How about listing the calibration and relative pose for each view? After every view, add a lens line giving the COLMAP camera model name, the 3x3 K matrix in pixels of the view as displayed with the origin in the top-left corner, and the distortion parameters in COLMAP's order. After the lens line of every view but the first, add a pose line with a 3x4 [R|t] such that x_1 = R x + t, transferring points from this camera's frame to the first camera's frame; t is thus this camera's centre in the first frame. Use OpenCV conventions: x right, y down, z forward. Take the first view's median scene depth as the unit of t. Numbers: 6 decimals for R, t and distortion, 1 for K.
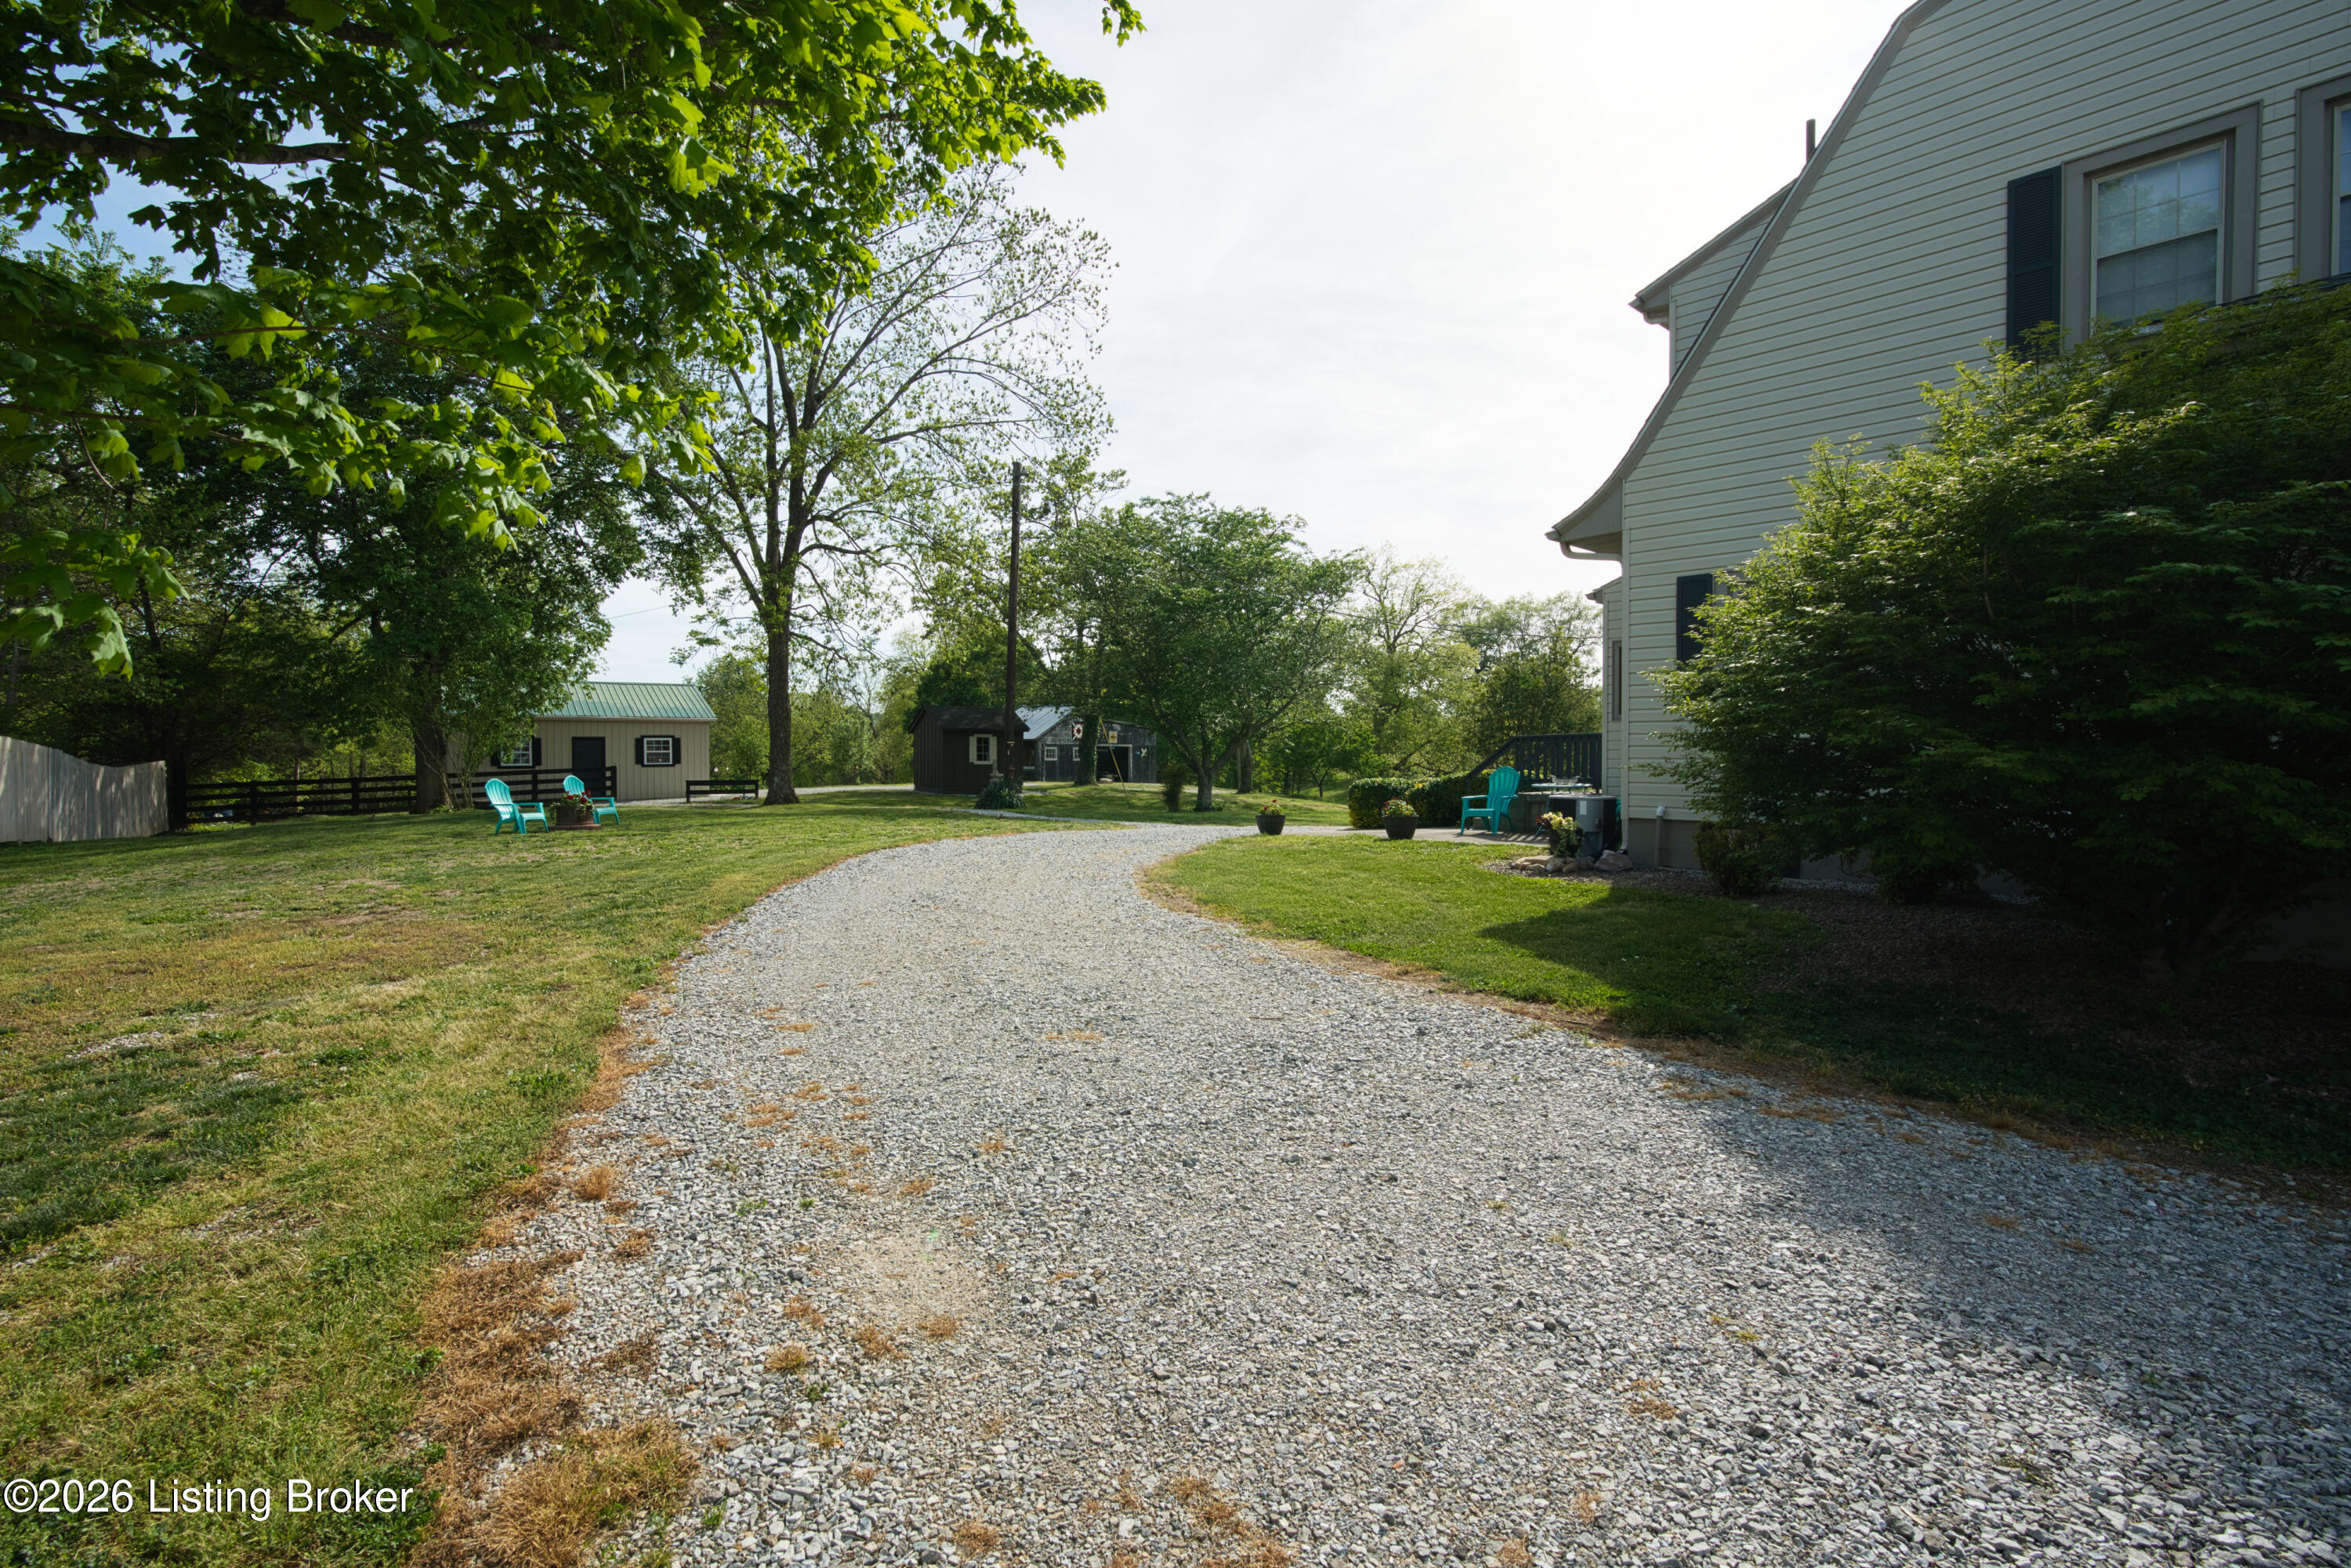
lens RADIAL K [[1081.2, 0, 1183.4], [0, 1081.2, 783.1], [0, 0, 1]] dist [-0.043189, 0.010709]
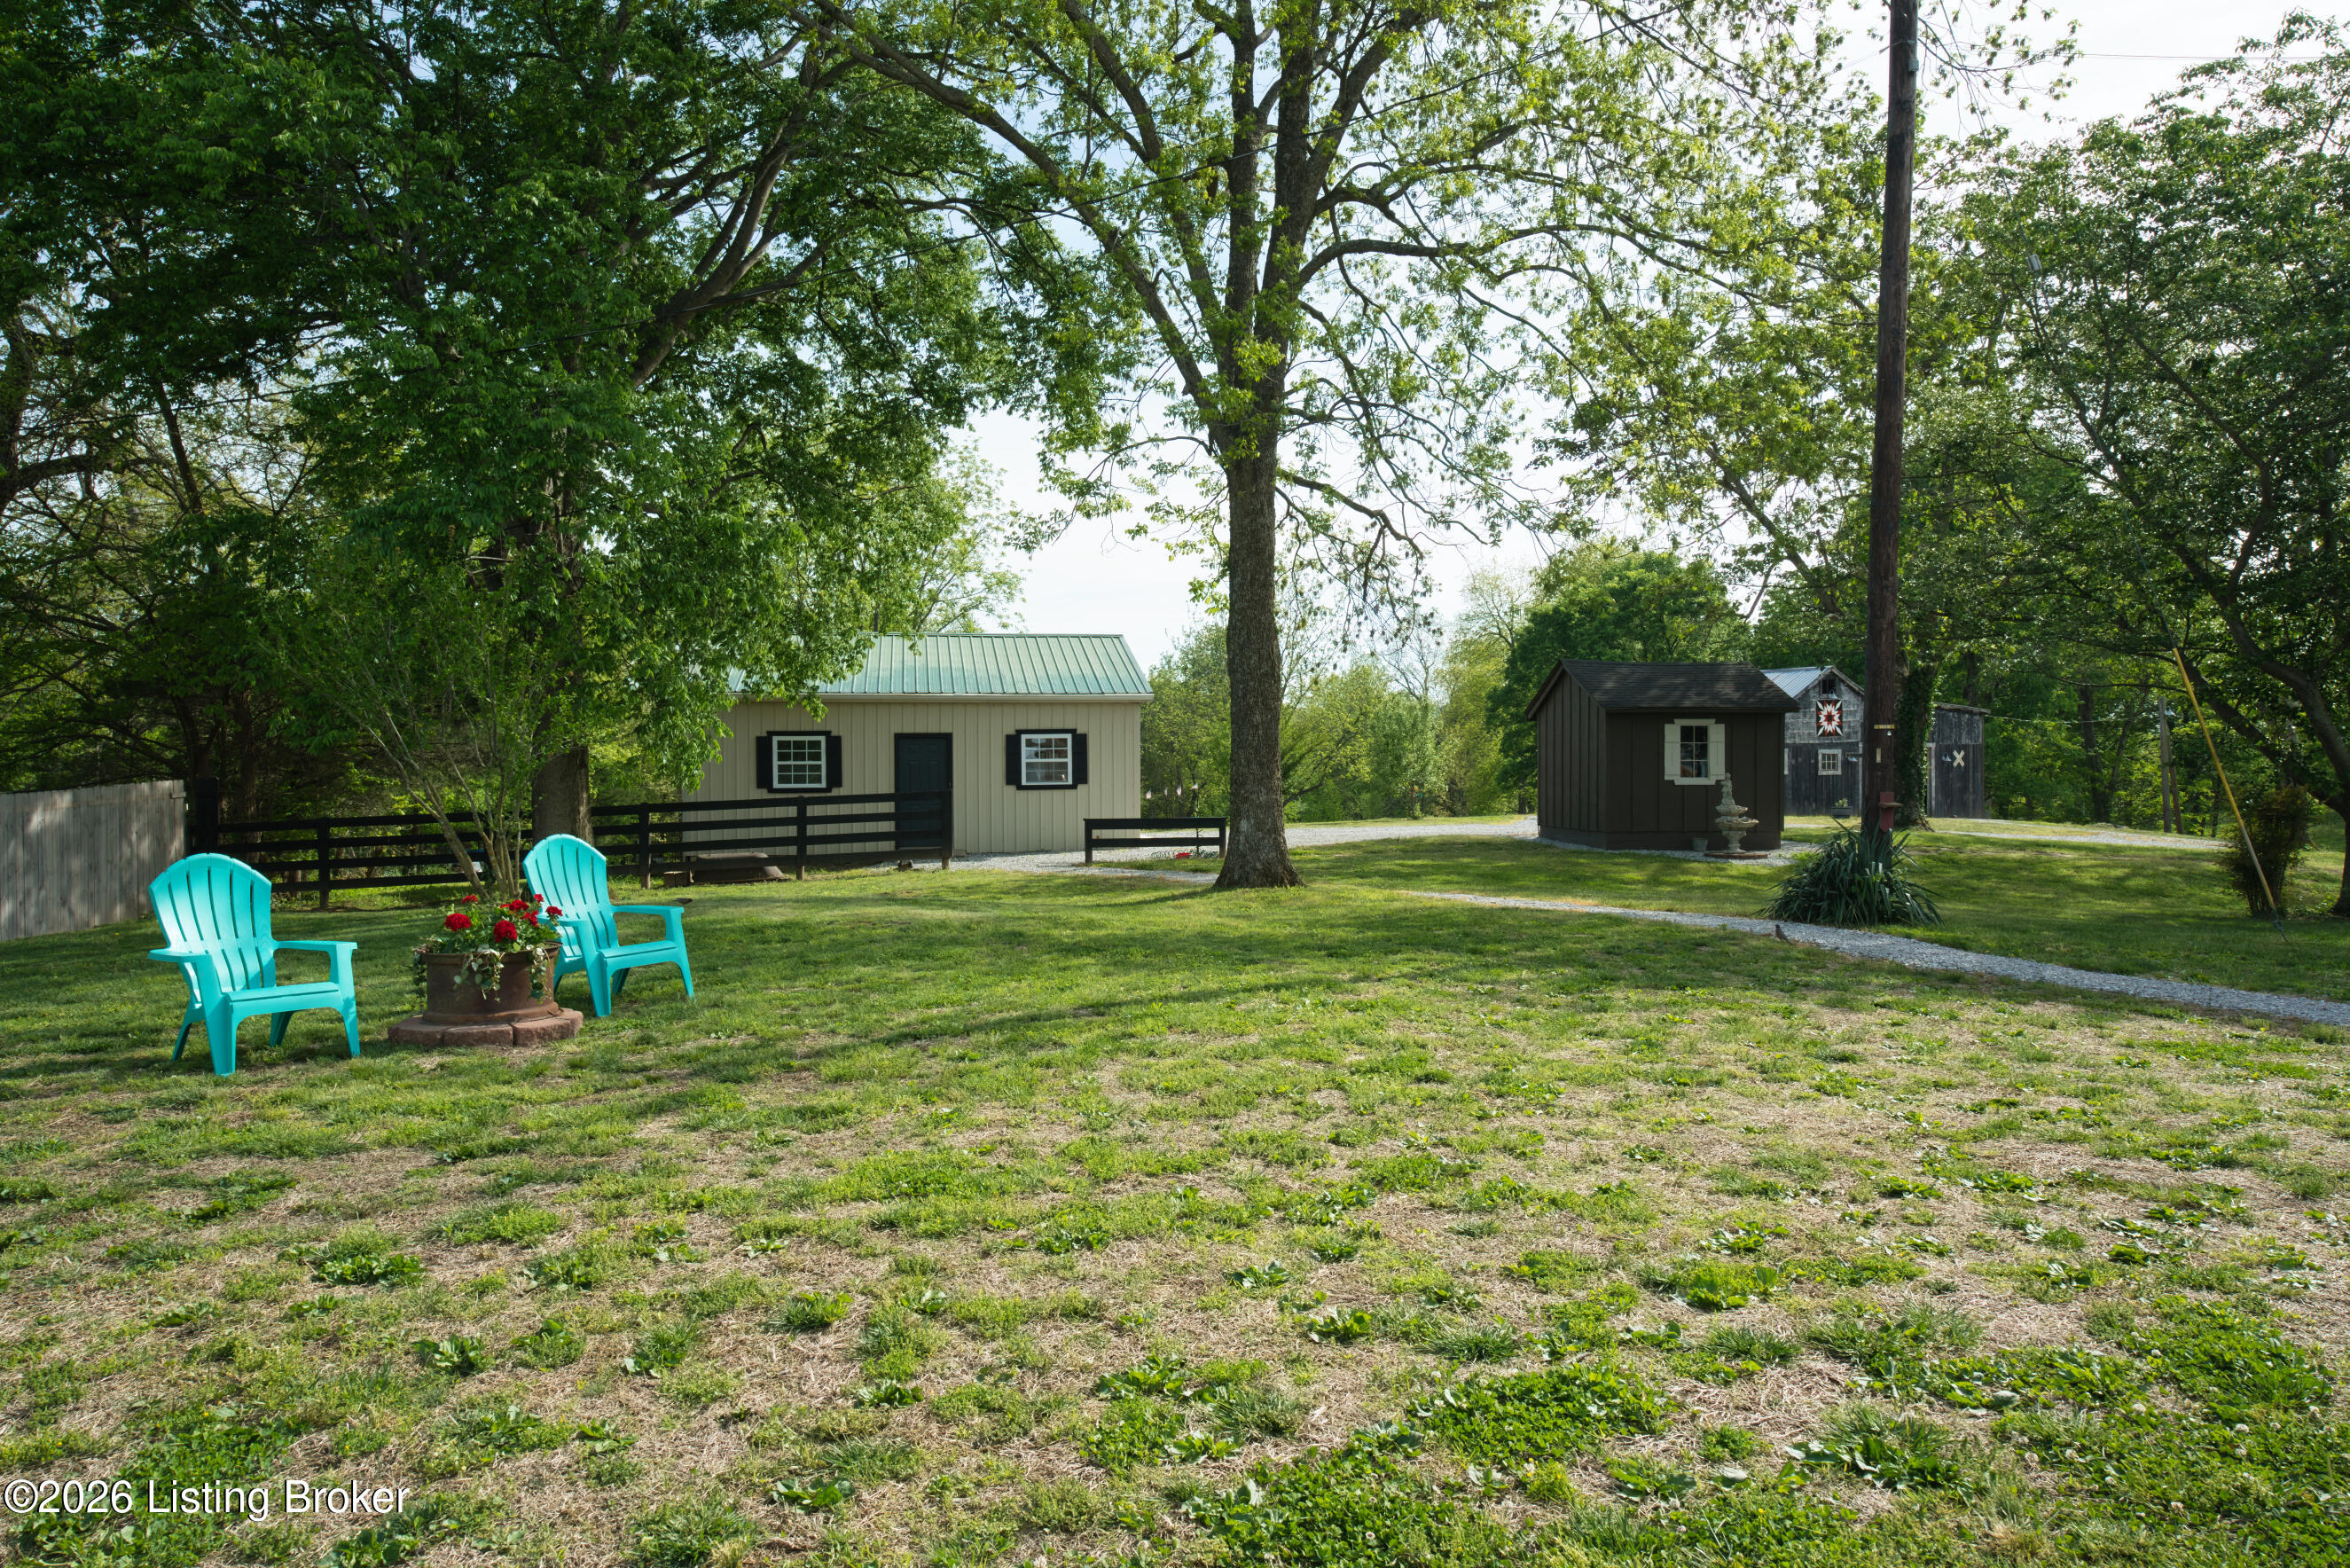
lens RADIAL K [[1606.4, 0, 1178.7], [0, 1606.4, 779.3], [0, 0, 1]] dist [-0.004161, -0.000541]
pose [[0.907117, -0.001103, -0.420877, -0.117676], [-0.006659, 0.999834, -0.016974, -0.008183], [0.420825, 0.018200, 0.906959, 0.356452]]
